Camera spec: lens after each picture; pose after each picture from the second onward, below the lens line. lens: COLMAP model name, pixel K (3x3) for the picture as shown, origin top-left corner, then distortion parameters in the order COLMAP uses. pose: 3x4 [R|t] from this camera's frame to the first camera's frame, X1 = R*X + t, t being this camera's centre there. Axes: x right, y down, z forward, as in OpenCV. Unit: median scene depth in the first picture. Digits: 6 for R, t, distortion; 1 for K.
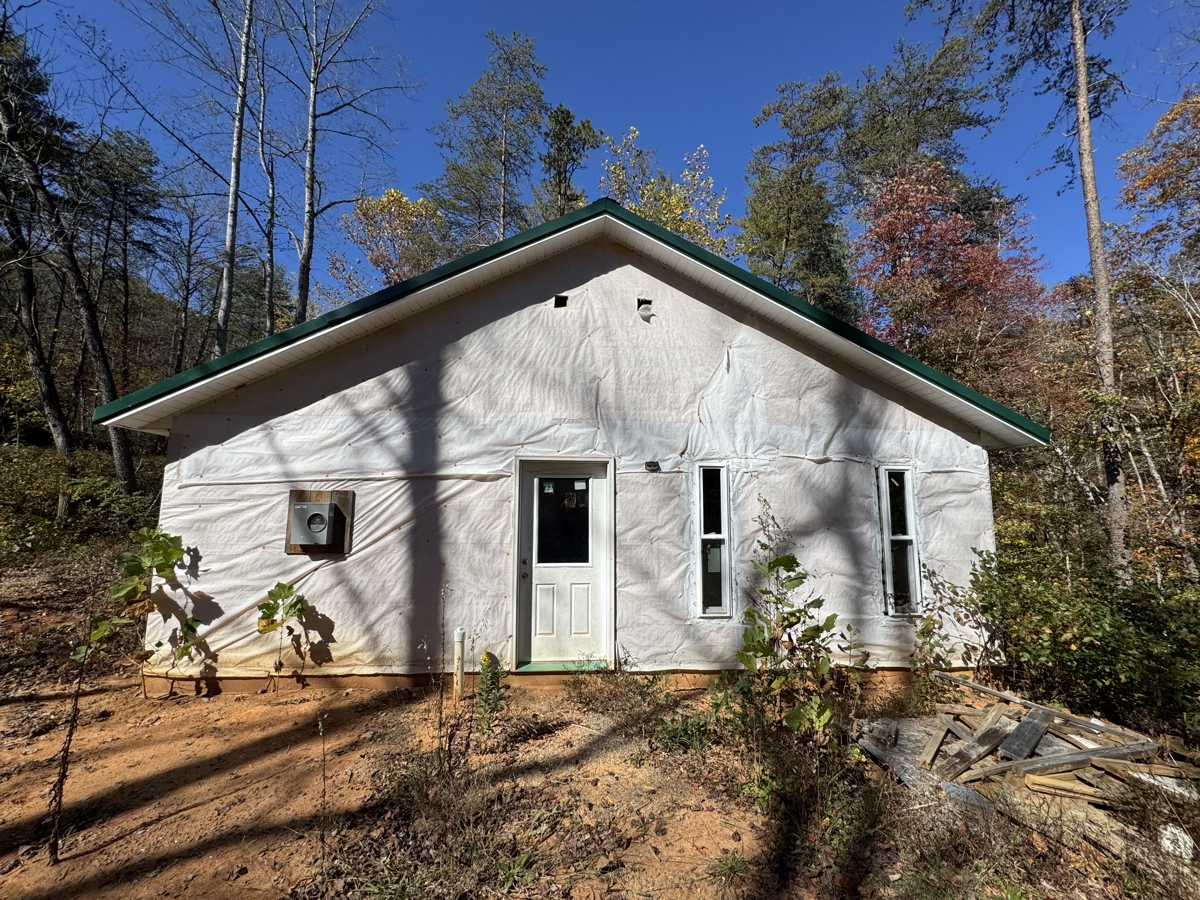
lens RADIAL K [[480.2, 0, 600.9], [0, 480.2, 448.9], [0, 0, 1]] dist [-0.004734, 0.000536]
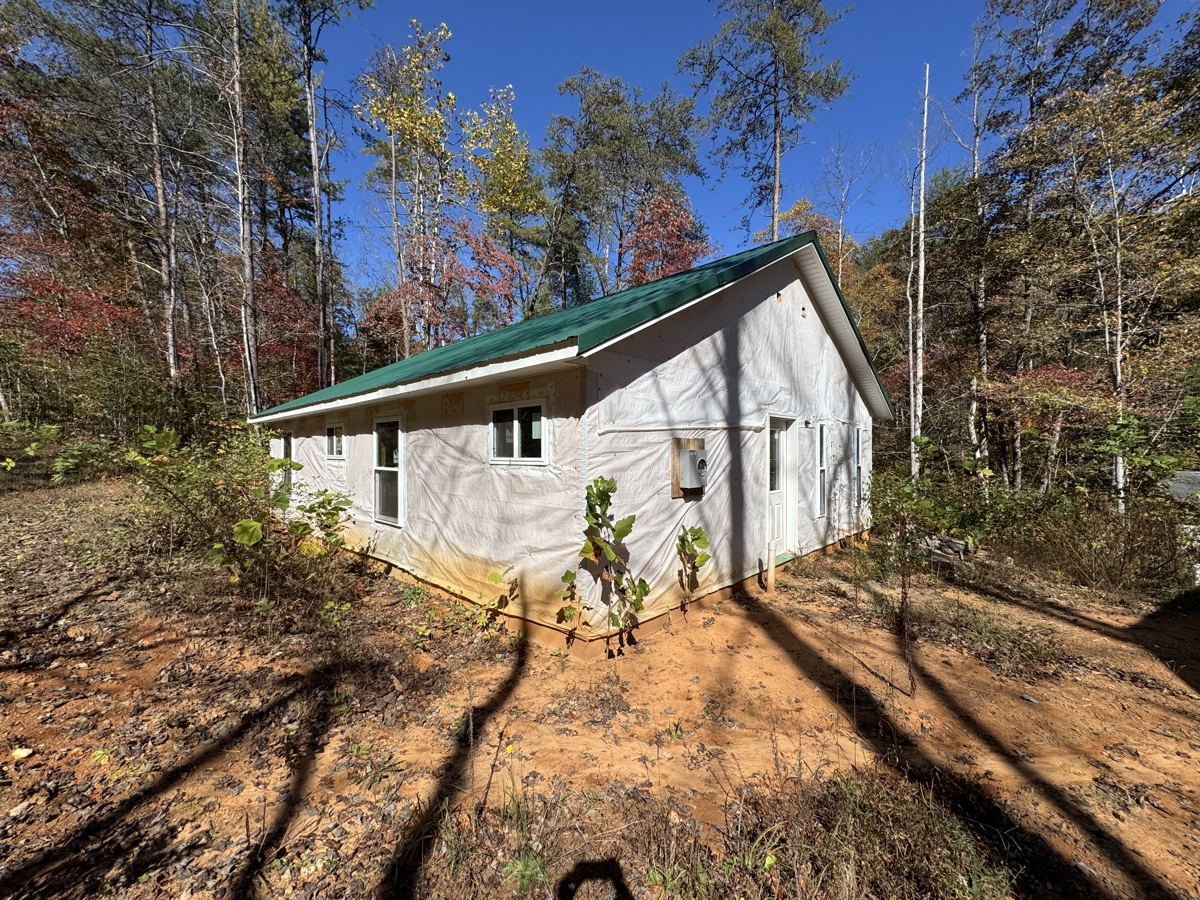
lens RADIAL K [[480.2, 0, 601.6], [0, 480.2, 454.3], [0, 0, 1]] dist [-0.004734, 0.000536]
pose [[0.732432, -0.014356, 0.680689, -1.448274], [-0.068886, 0.993085, 0.095068, 0.033233], [-0.677347, -0.116520, 0.726378, 0.343962]]
